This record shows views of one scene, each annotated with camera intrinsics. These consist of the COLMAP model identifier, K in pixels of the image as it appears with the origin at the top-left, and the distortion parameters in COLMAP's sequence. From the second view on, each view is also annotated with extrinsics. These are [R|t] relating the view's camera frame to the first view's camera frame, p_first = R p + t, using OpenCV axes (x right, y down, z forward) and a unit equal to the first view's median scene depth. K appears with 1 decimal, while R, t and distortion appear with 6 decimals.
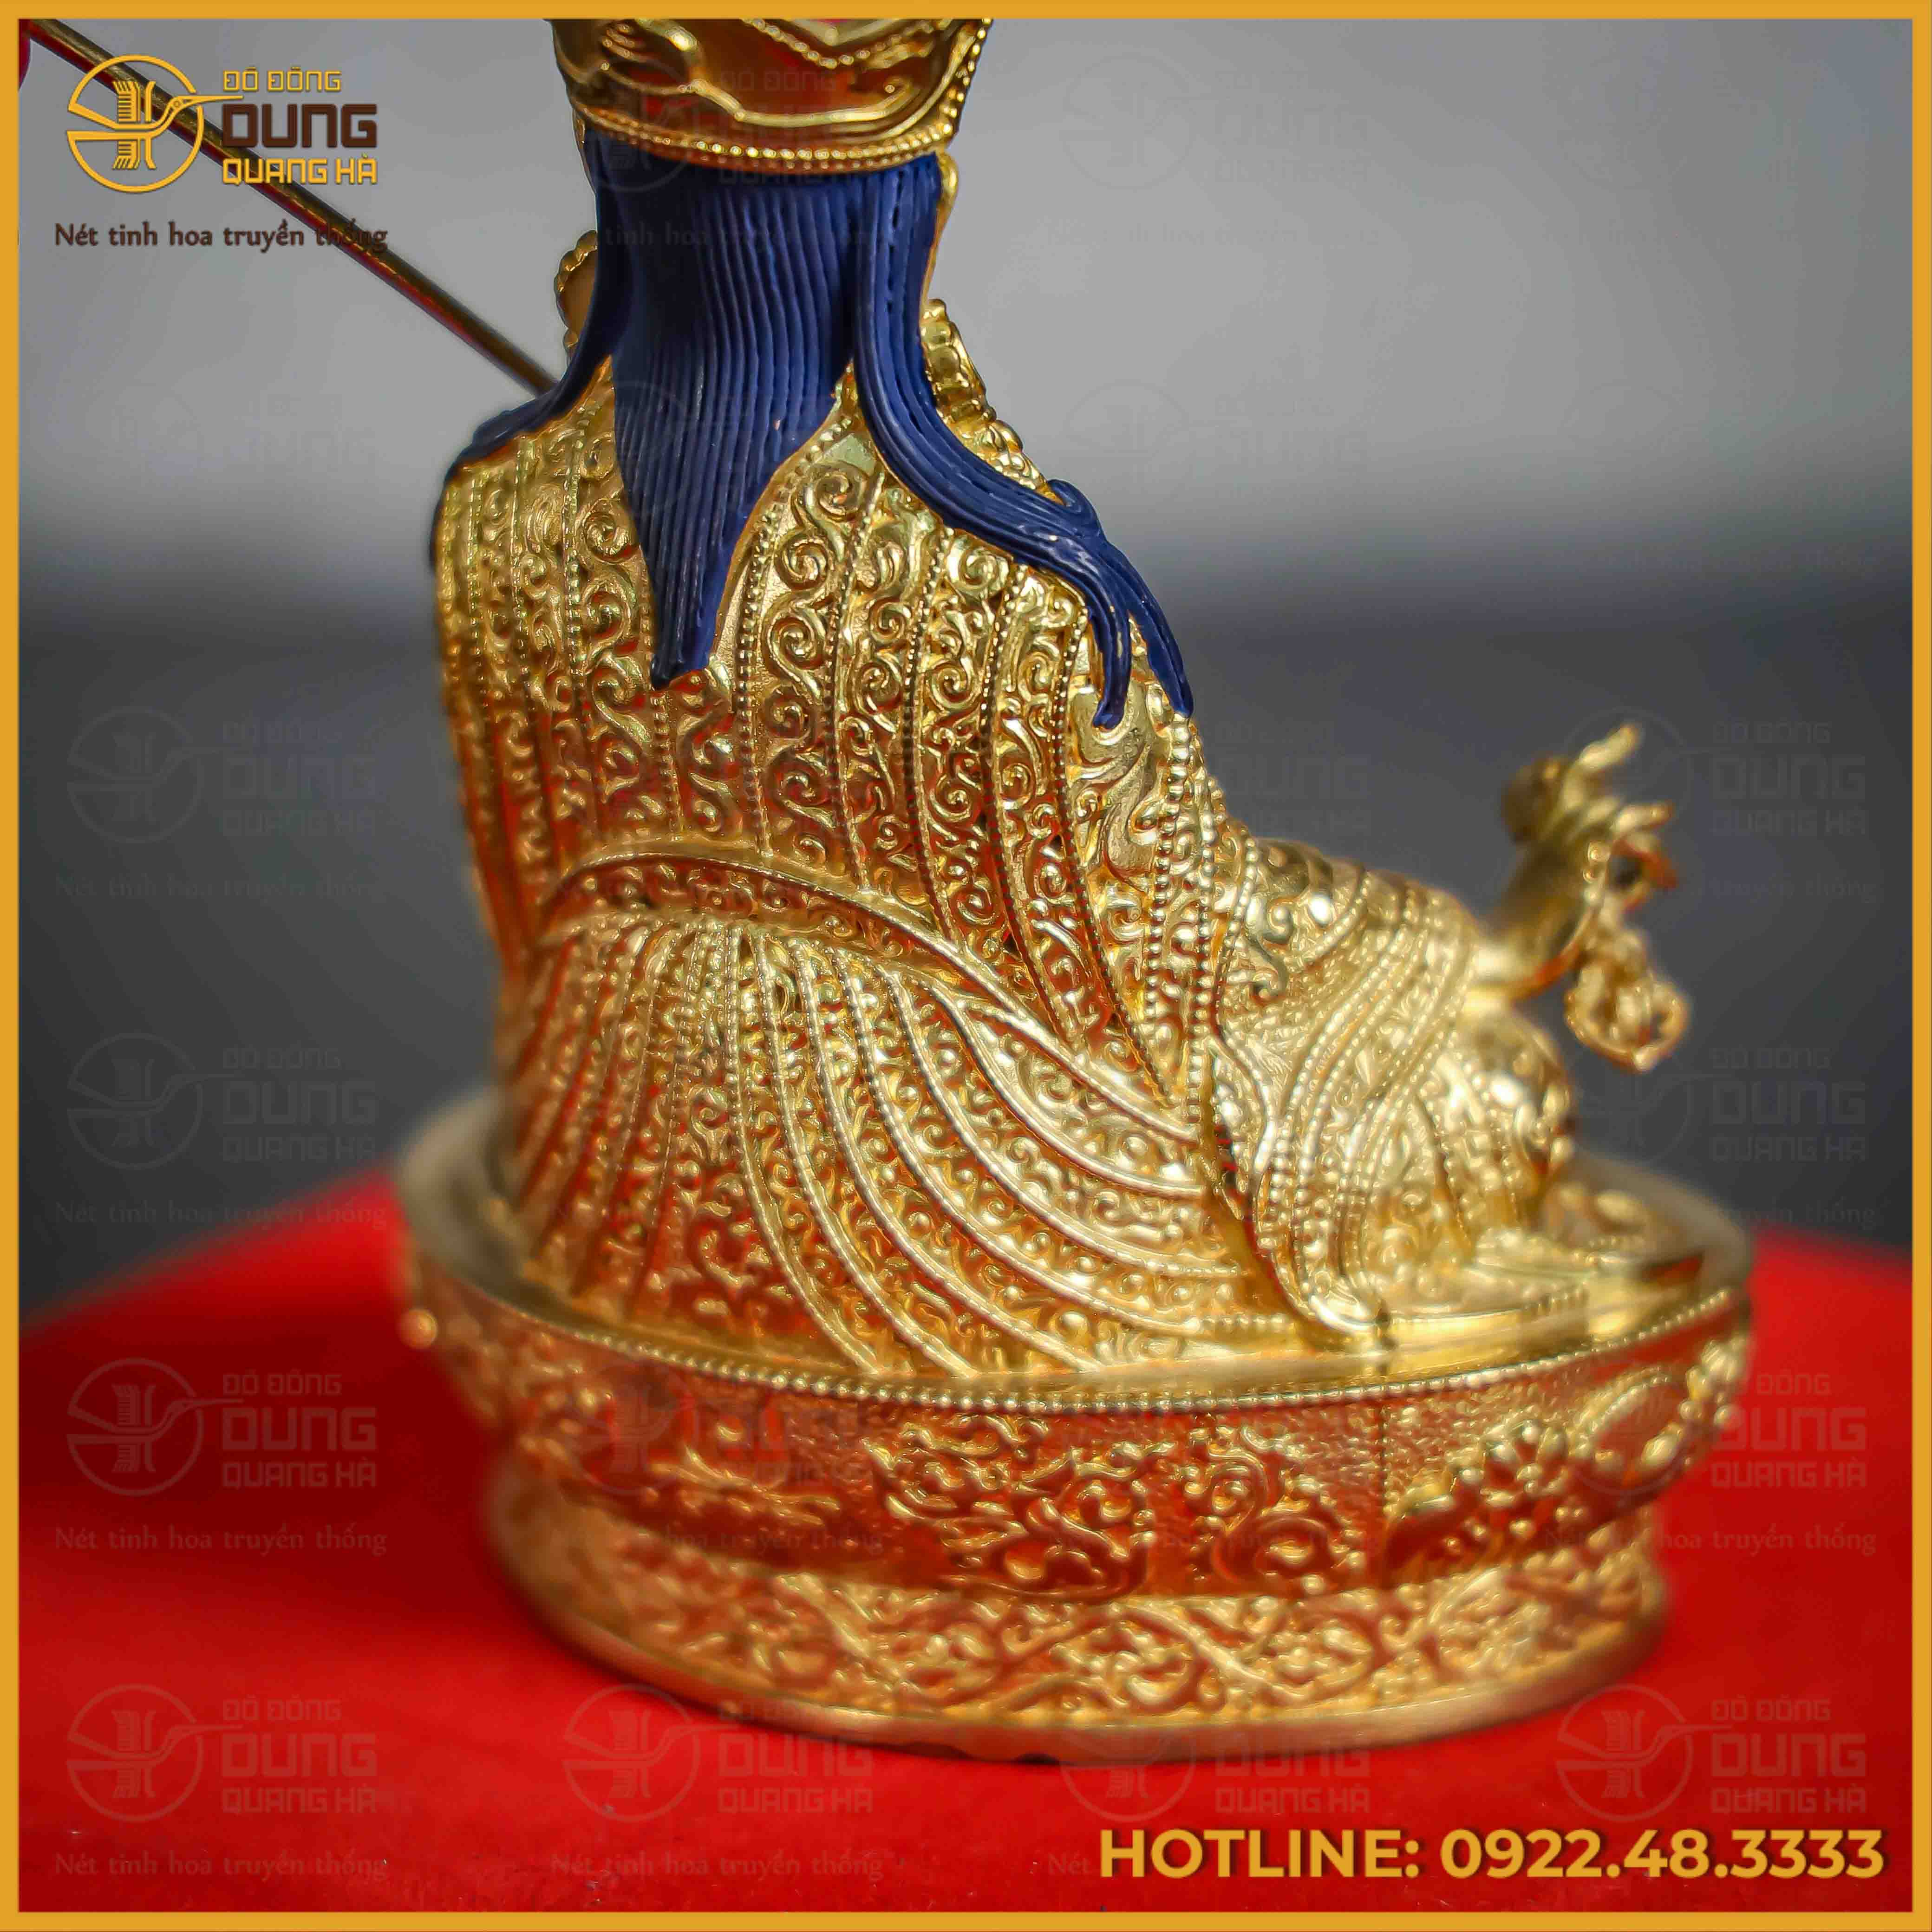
lens RADIAL K [[7937.9, 0, 966.4], [0, 7937.9, 969.3], [0, 0, 1]] dist [0.489581, 0.000000]
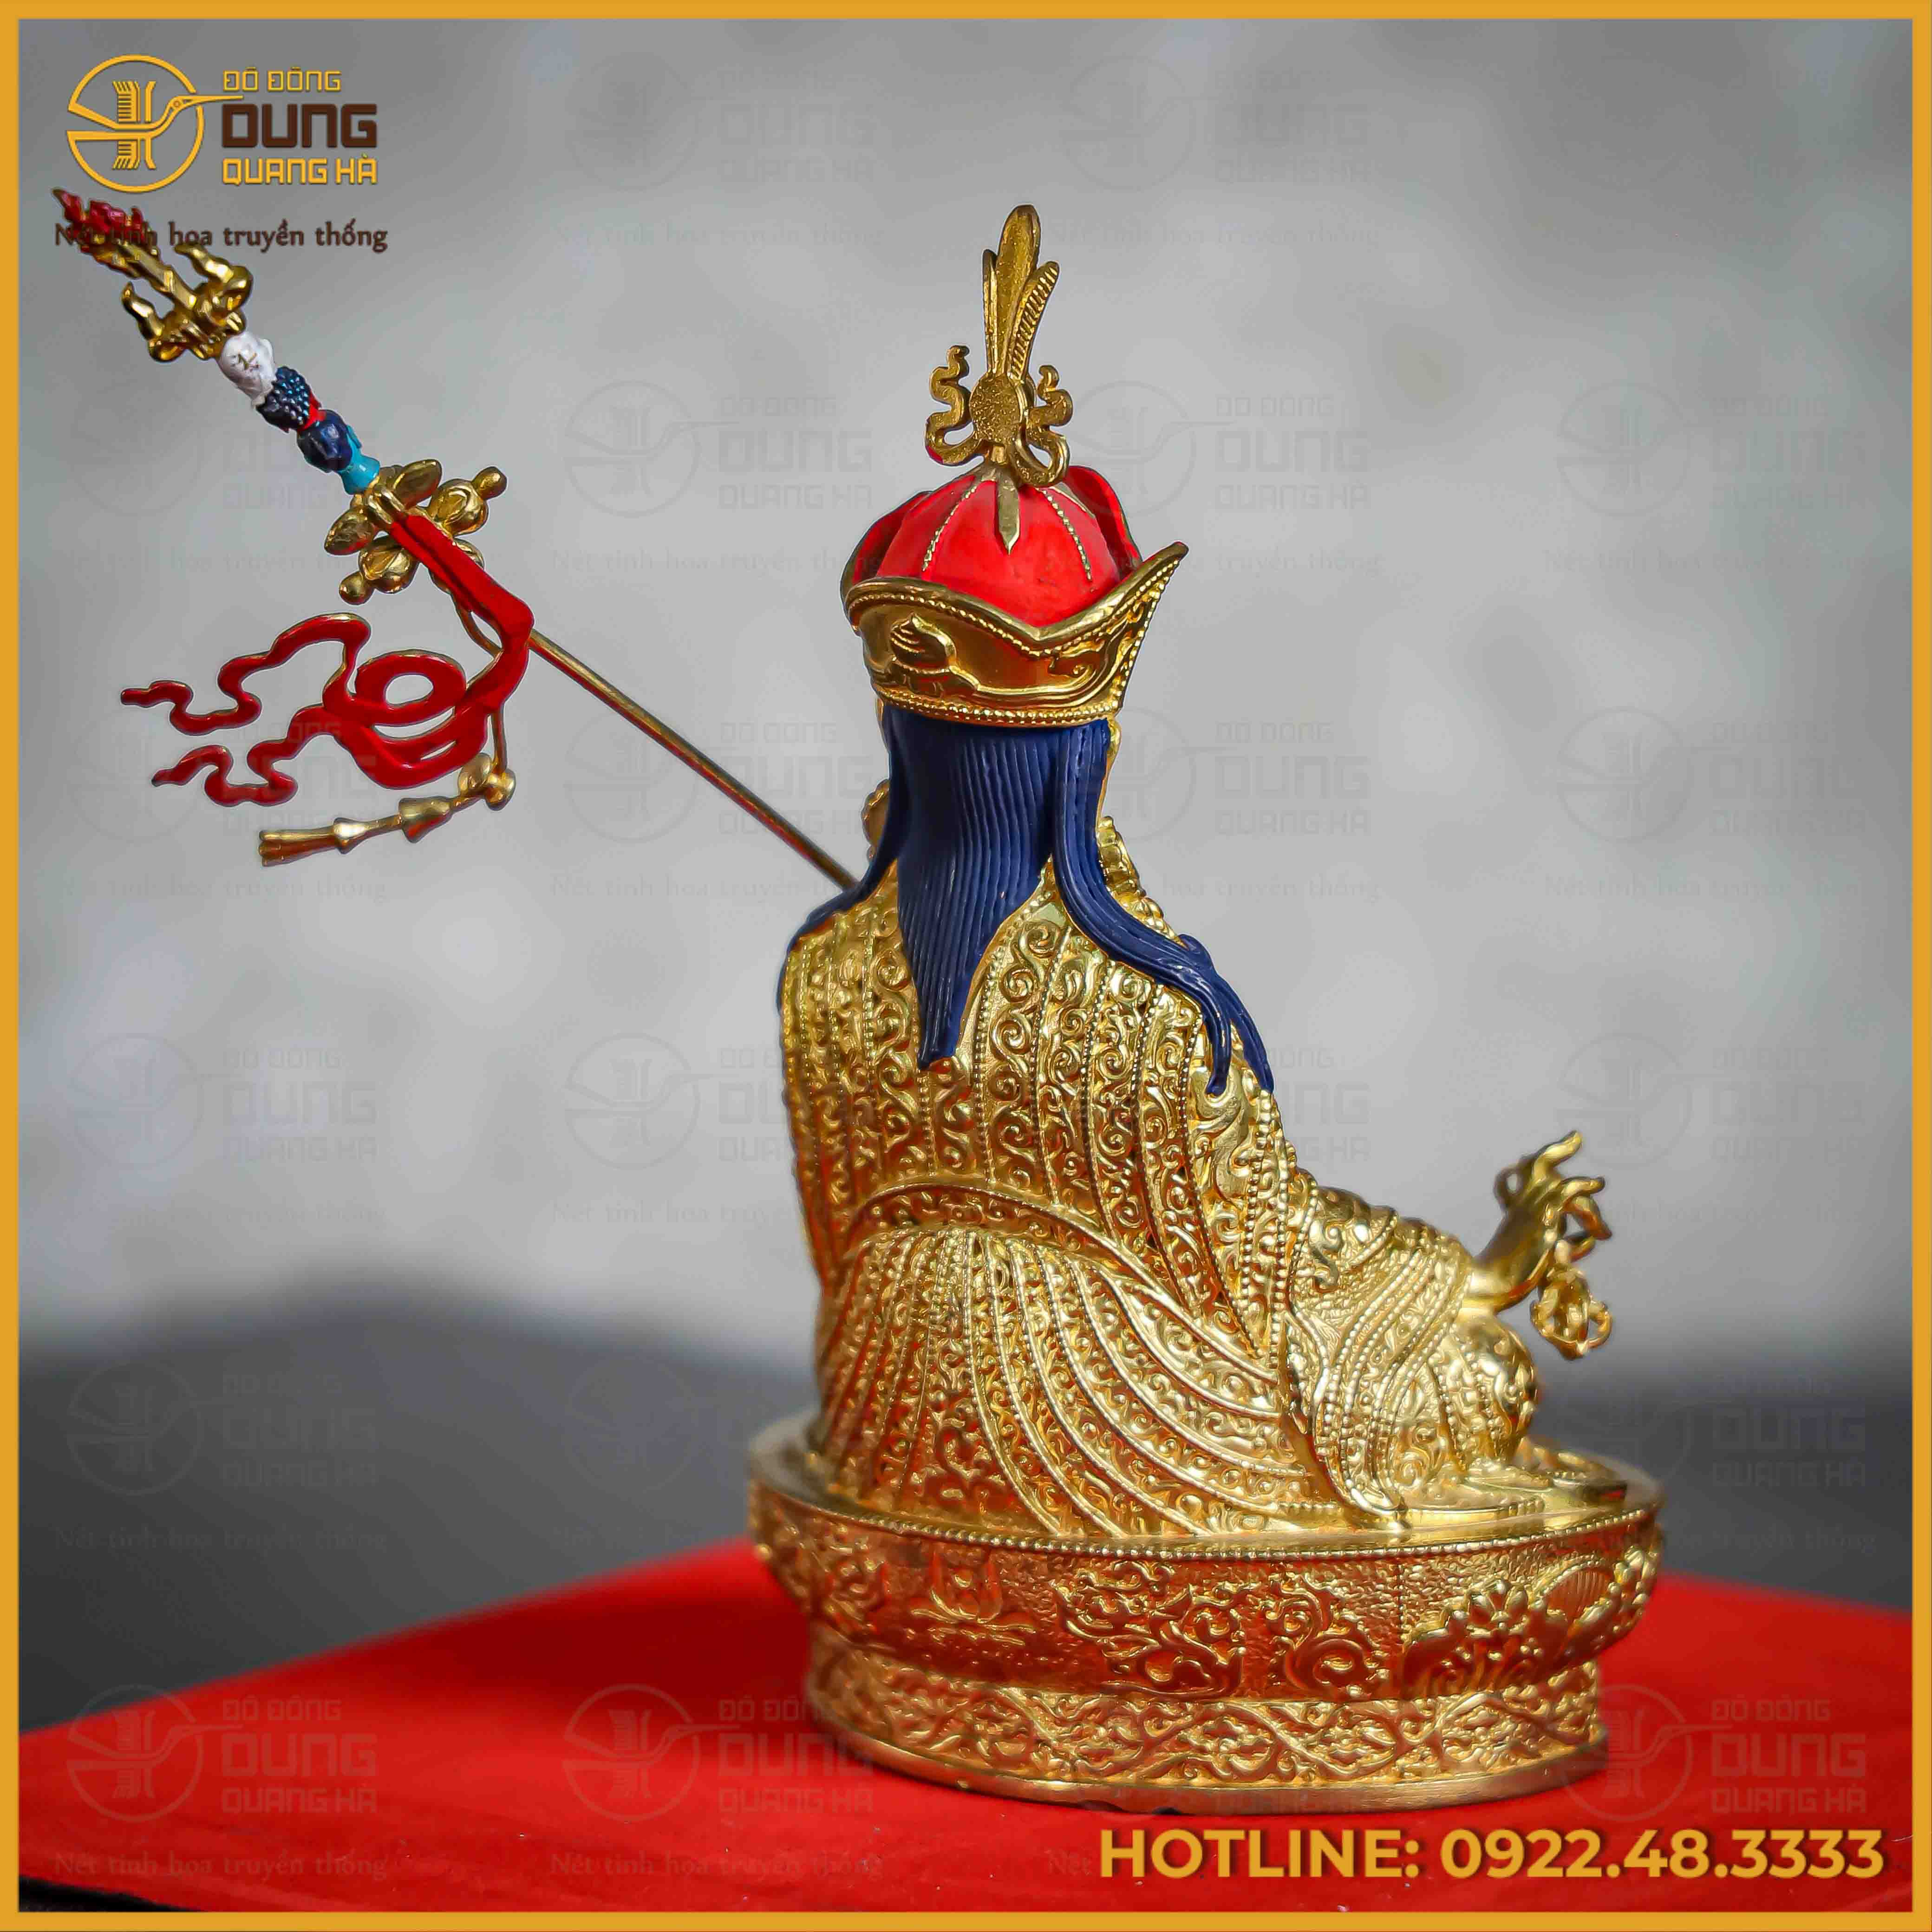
lens RADIAL K [[7937.9, 0, 964.6], [0, 7937.9, 968.7], [0, 0, 1]] dist [0.489581, 0.000000]
pose [[0.998686, 0.011431, -0.049955, 0.044358], [-0.018463, 0.989599, -0.142666, 0.159638], [0.047804, 0.143400, 0.988510, -0.498066]]
